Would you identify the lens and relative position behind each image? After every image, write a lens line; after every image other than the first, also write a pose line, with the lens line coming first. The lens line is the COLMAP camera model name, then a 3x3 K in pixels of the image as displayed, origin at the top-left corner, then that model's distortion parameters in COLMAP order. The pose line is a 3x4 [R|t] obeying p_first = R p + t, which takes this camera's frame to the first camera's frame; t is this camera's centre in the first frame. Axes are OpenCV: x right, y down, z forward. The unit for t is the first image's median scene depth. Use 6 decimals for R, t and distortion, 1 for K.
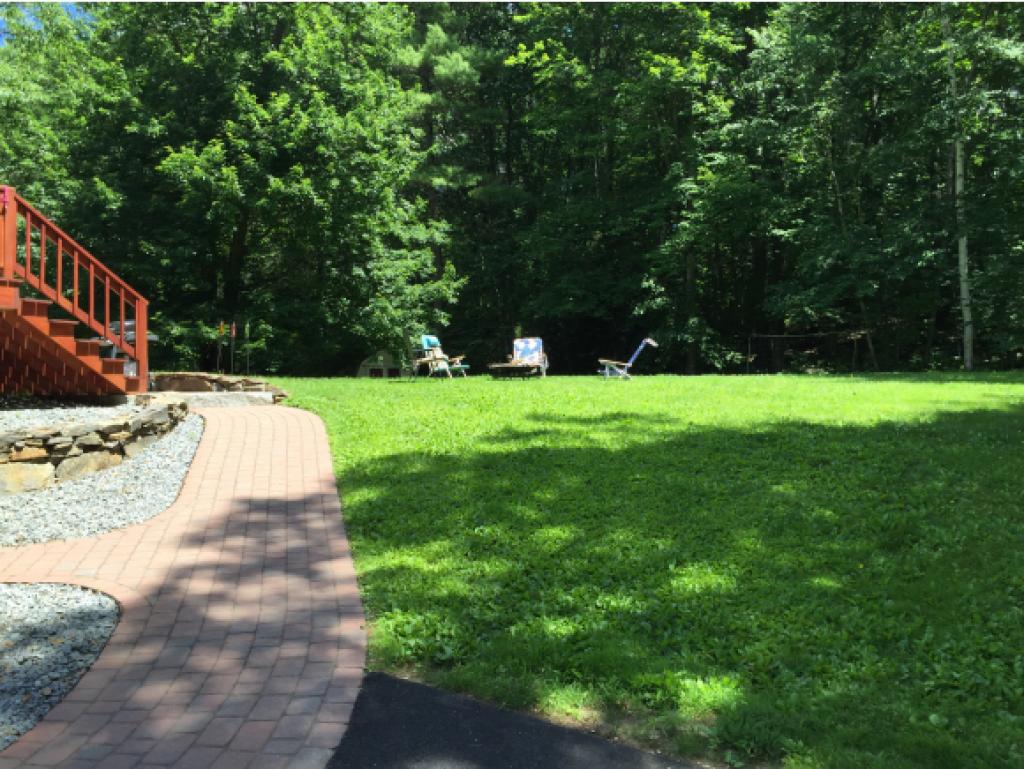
lens RADIAL K [[858.4, 0, 512.0], [0, 858.4, 384.5], [0, 0, 1]] dist [0.002246, 0.001448]
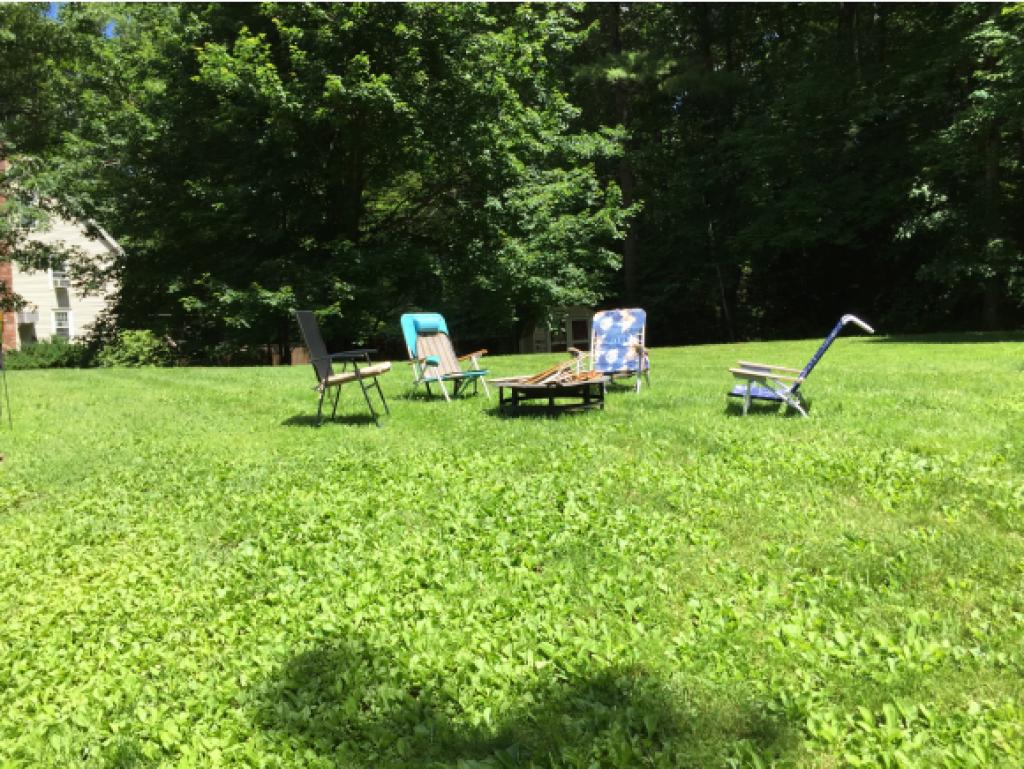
lens RADIAL K [[880.1, 0, 512.0], [0, 880.1, 384.5], [0, 0, 1]] dist [0.047092, -0.057676]
pose [[0.956030, -0.005635, -0.293214, 0.061731], [0.027162, 0.997219, 0.069397, -0.025967], [0.292007, -0.074310, 0.953525, 0.256146]]
